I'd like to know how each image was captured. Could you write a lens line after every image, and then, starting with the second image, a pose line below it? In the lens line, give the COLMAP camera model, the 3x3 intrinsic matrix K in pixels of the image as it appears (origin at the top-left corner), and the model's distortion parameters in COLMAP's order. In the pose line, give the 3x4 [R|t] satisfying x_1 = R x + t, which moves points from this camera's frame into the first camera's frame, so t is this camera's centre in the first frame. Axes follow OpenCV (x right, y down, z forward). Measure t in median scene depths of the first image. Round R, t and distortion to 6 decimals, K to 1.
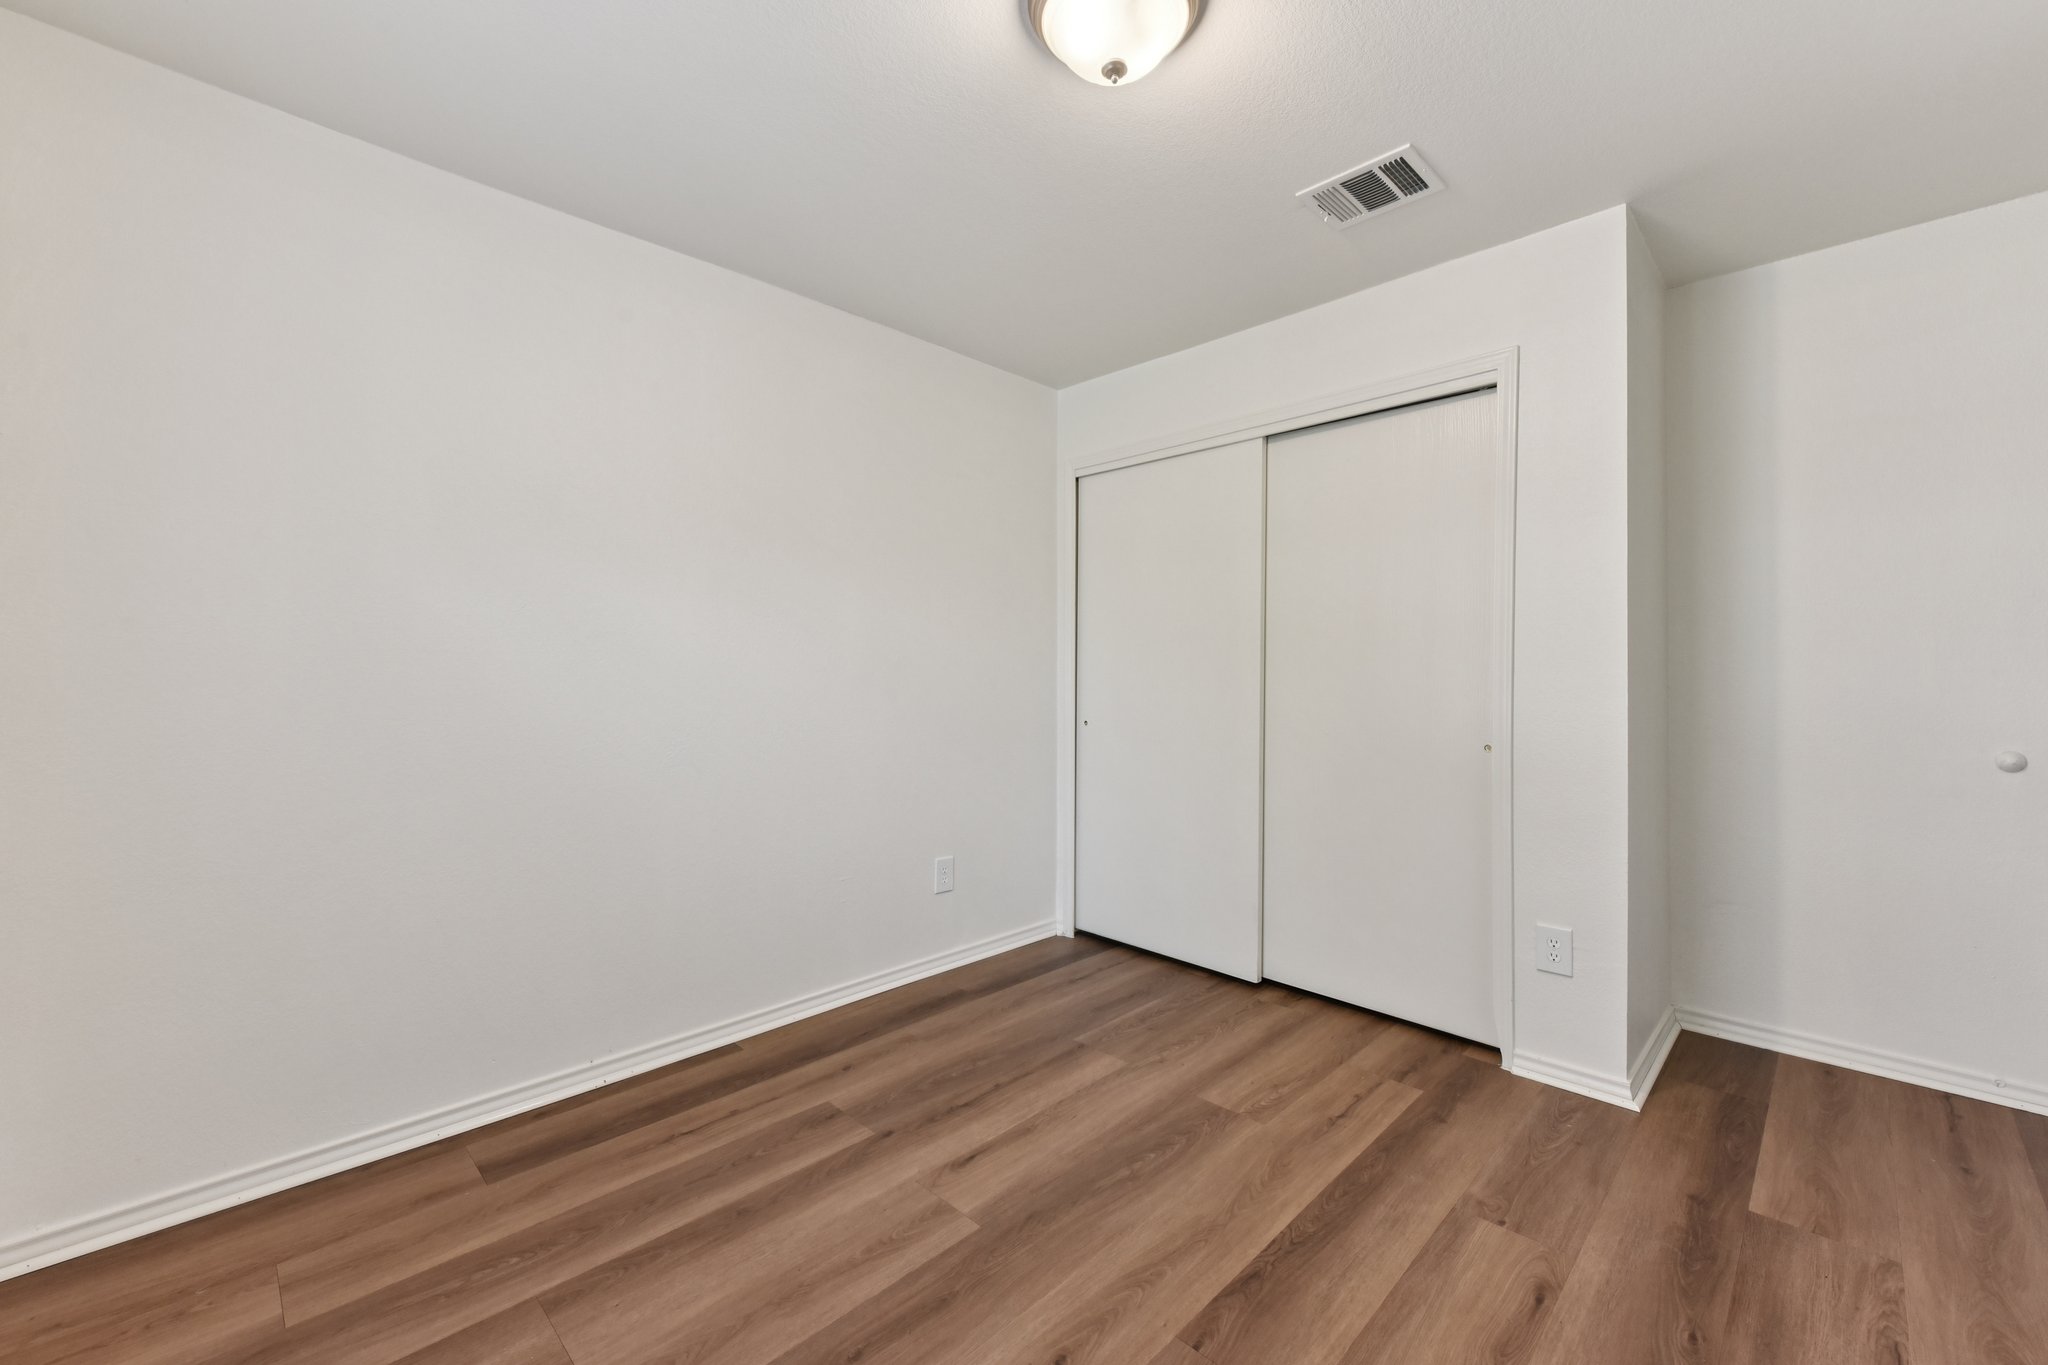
lens RADIAL K [[817.3, 0, 1035.0], [0, 817.3, 673.3], [0, 0, 1]] dist [0.005753, -0.001428]
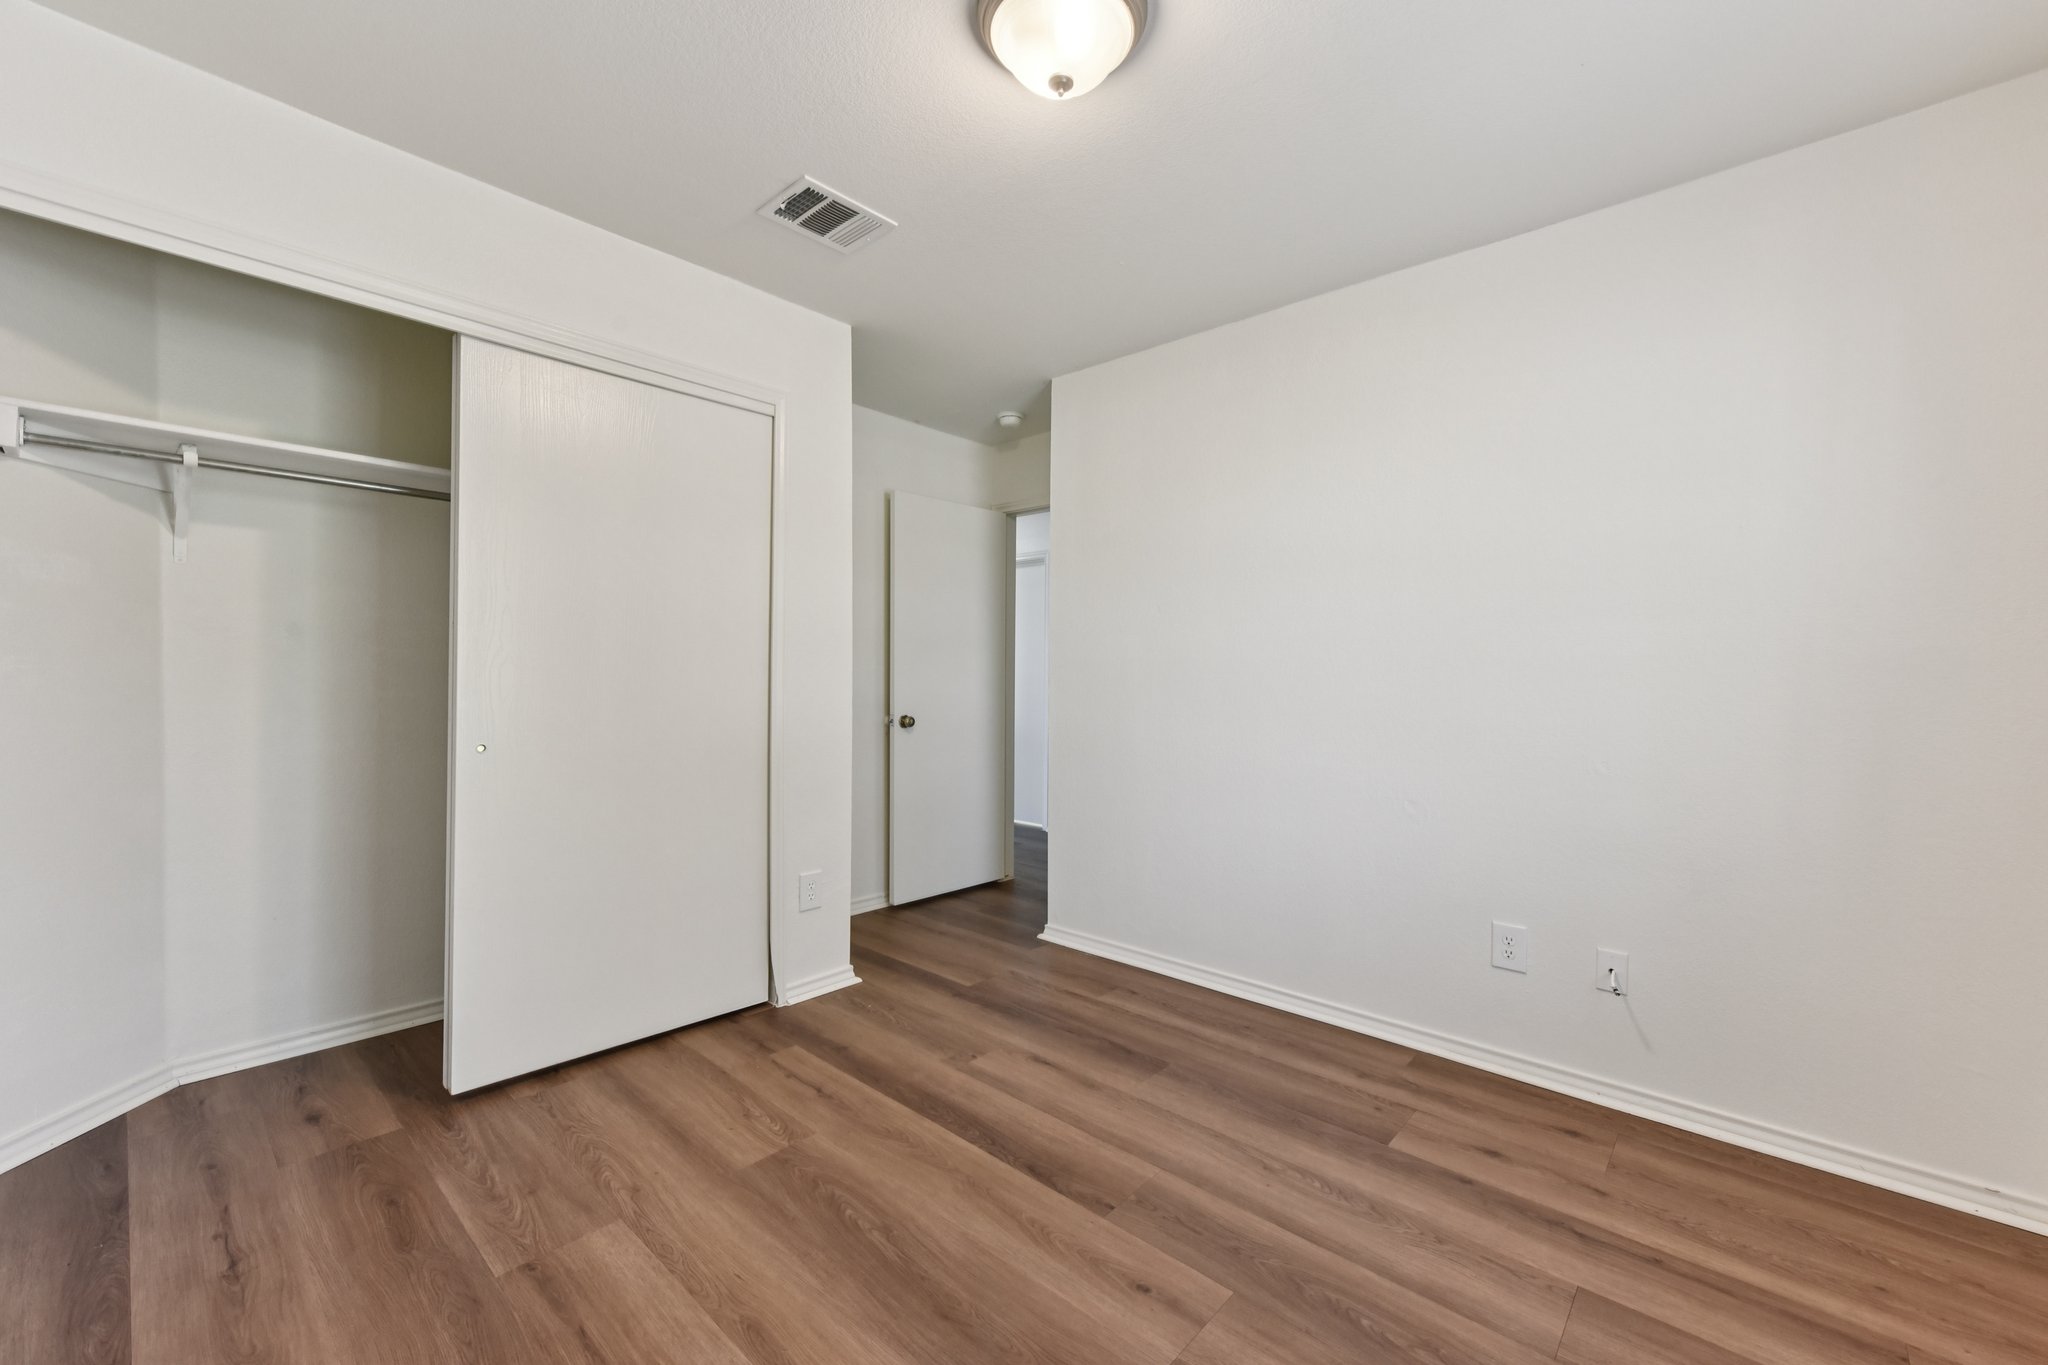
lens RADIAL K [[817.3, 0, 1035.4], [0, 817.3, 694.2], [0, 0, 1]] dist [0.005753, -0.001428]
pose [[-0.043485, -0.021722, 0.998818, -0.723685], [-0.011764, 0.999705, 0.021229, 0.006520], [-0.998985, -0.010827, -0.043728, 0.824342]]
